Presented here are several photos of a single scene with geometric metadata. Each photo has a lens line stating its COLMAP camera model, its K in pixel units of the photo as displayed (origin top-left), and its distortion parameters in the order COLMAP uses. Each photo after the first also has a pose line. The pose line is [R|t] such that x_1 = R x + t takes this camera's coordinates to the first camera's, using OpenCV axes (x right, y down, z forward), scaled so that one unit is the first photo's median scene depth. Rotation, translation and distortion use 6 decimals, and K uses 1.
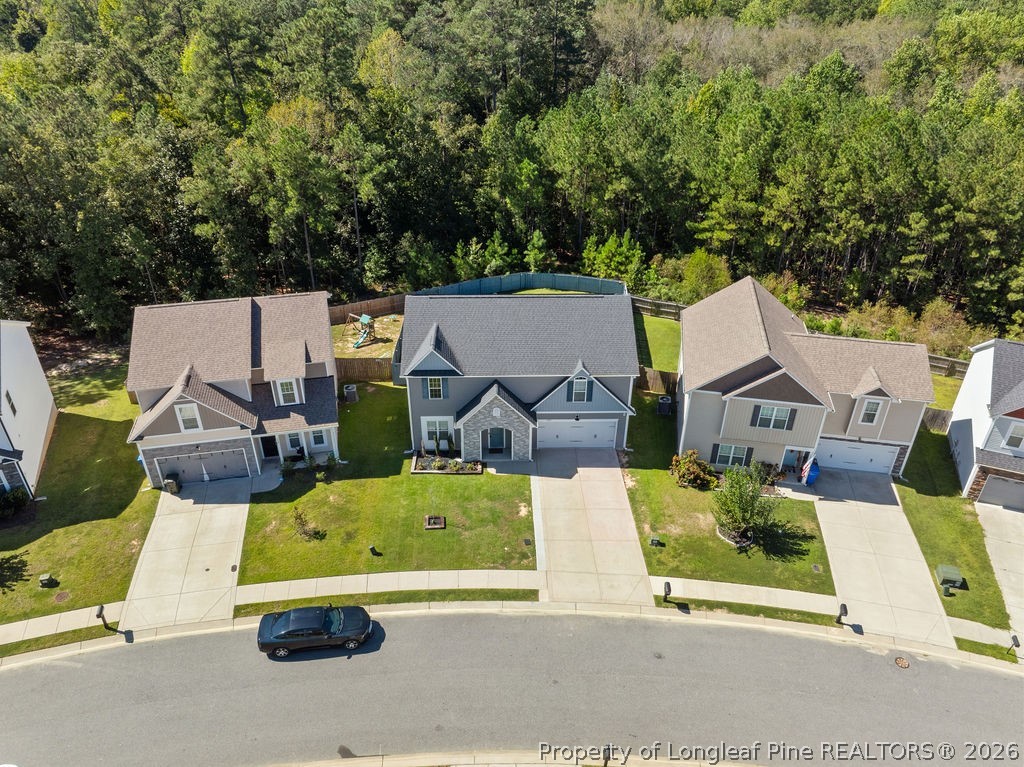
lens RADIAL K [[724.4, 0, 511.6], [0, 724.4, 377.4], [0, 0, 1]] dist [-0.046186, 0.004530]
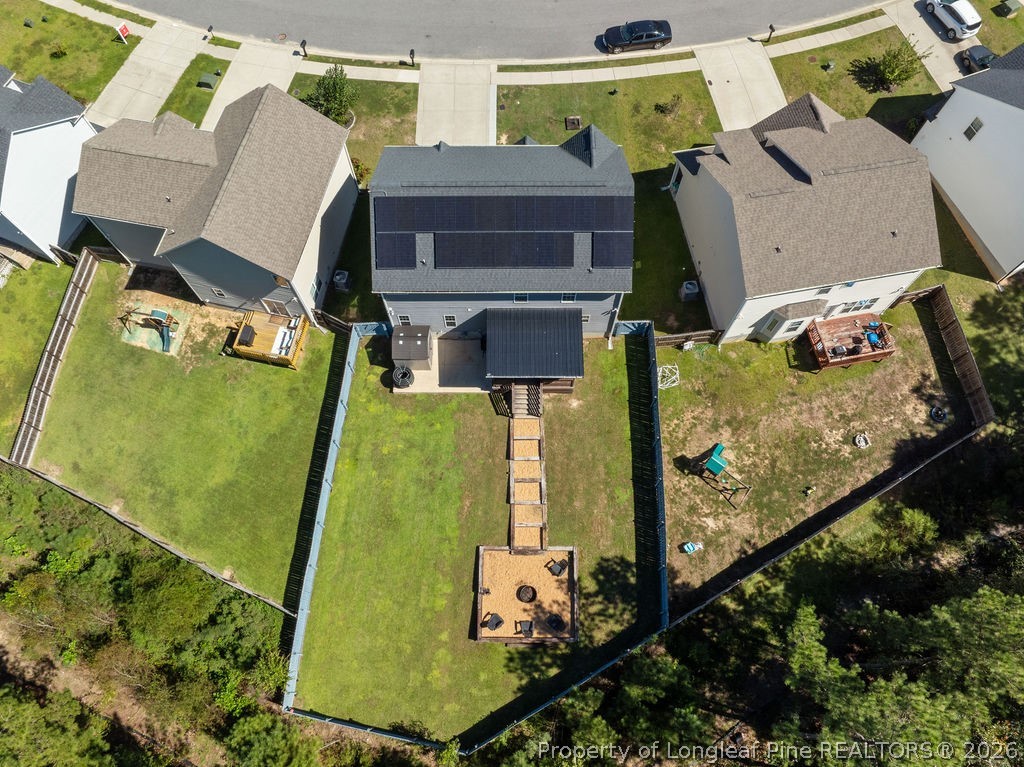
lens RADIAL K [[724.4, 0, 511.6], [0, 724.4, 377.4], [0, 0, 1]] dist [-0.046186, 0.004530]
pose [[-0.999745, -0.021872, 0.005550, -0.012034], [0.009018, -0.161847, 0.986775, -1.040558], [-0.020684, 0.986573, 0.162003, 1.143544]]
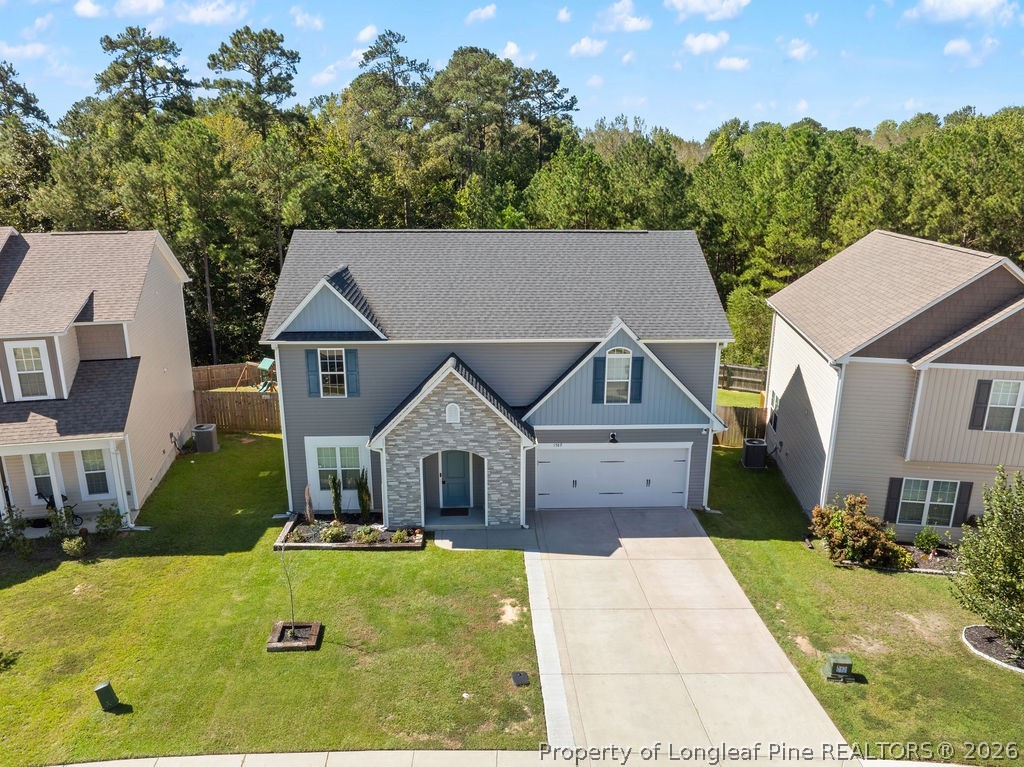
lens RADIAL K [[724.4, 0, 511.6], [0, 724.4, 377.4], [0, 0, 1]] dist [-0.046186, 0.004530]
pose [[0.999765, -0.006656, 0.020637, 0.008935], [0.012109, 0.960875, -0.276716, 0.160182], [-0.017987, 0.276901, 0.960730, 0.519485]]
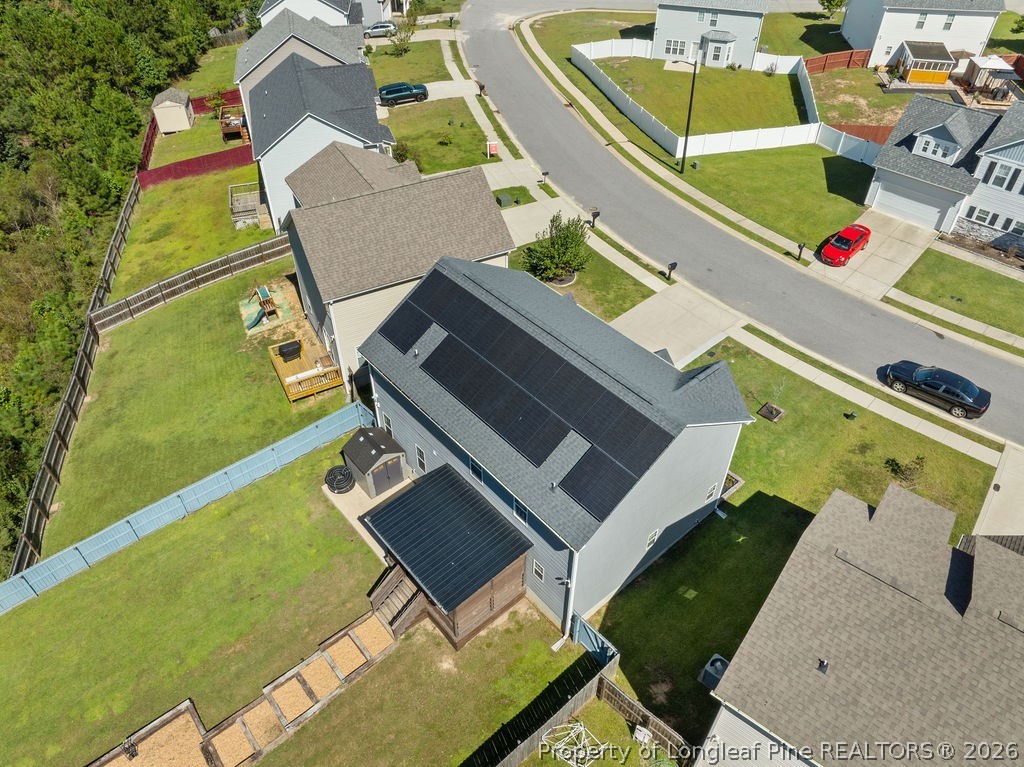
lens RADIAL K [[724.4, 0, 511.6], [0, 724.4, 377.4], [0, 0, 1]] dist [-0.046186, 0.004530]
pose [[-0.629310, -0.516039, 0.581097, -0.380657], [0.405922, 0.419361, 0.812012, -0.657128], [-0.662719, 0.746887, -0.054437, 1.144000]]
